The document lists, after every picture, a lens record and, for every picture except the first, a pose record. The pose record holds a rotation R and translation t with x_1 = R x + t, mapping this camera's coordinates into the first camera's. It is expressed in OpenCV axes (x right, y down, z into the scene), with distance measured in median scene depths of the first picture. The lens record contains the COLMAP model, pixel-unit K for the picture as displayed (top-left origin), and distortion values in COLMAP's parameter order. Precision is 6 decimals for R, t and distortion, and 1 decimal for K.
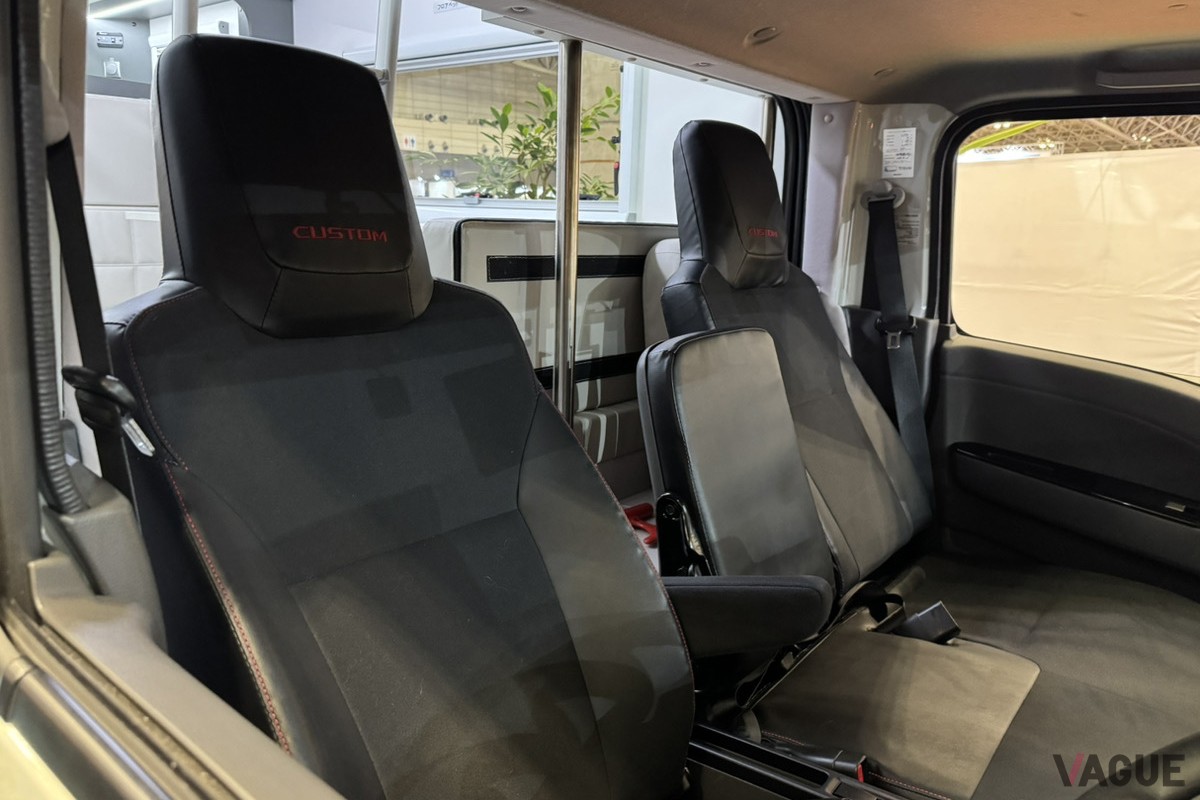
lens RADIAL K [[852.4, 0, 599.1], [0, 852.4, 405.6], [0, 0, 1]] dist [0.001318, -0.003757]
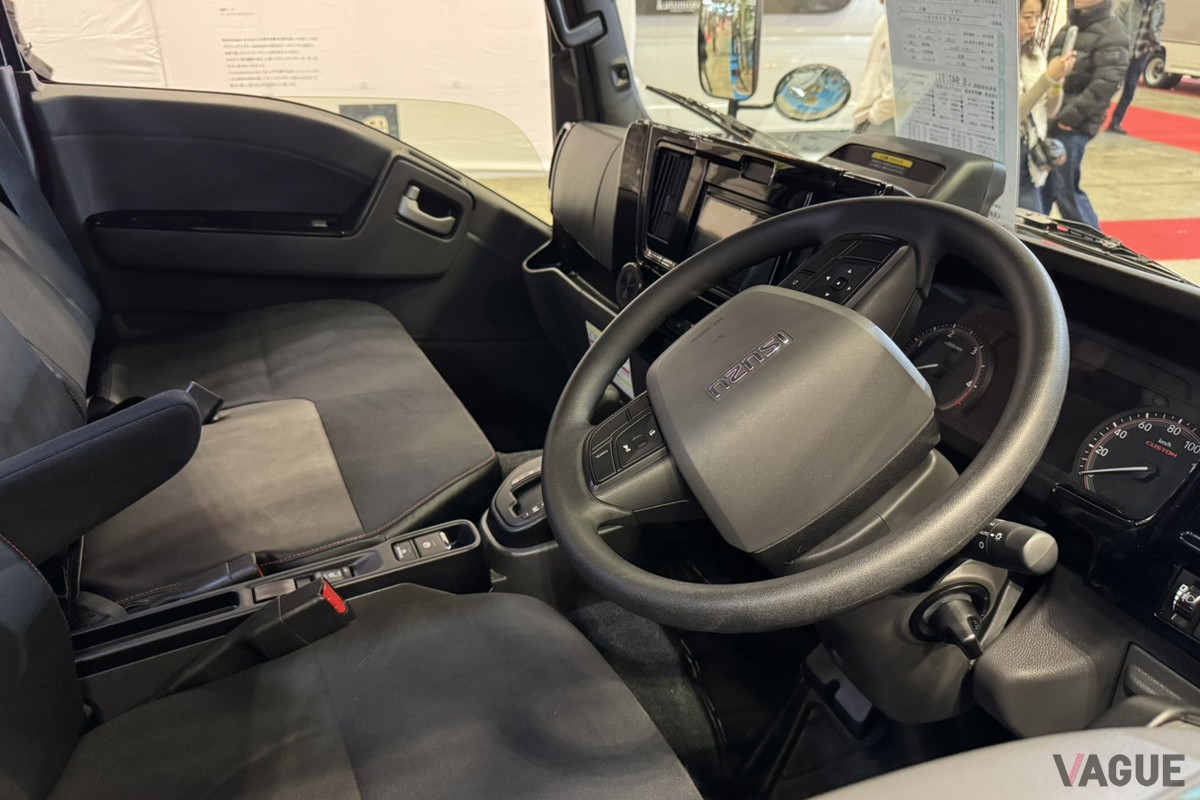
lens RADIAL K [[852.4, 0, 599.1], [0, 852.4, 405.6], [0, 0, 1]] dist [0.001318, -0.003757]
pose [[0.453126, -0.409151, 0.792005, -0.125269], [0.180547, 0.912158, 0.367927, -0.006346], [-0.872972, -0.023723, 0.487193, 0.146767]]
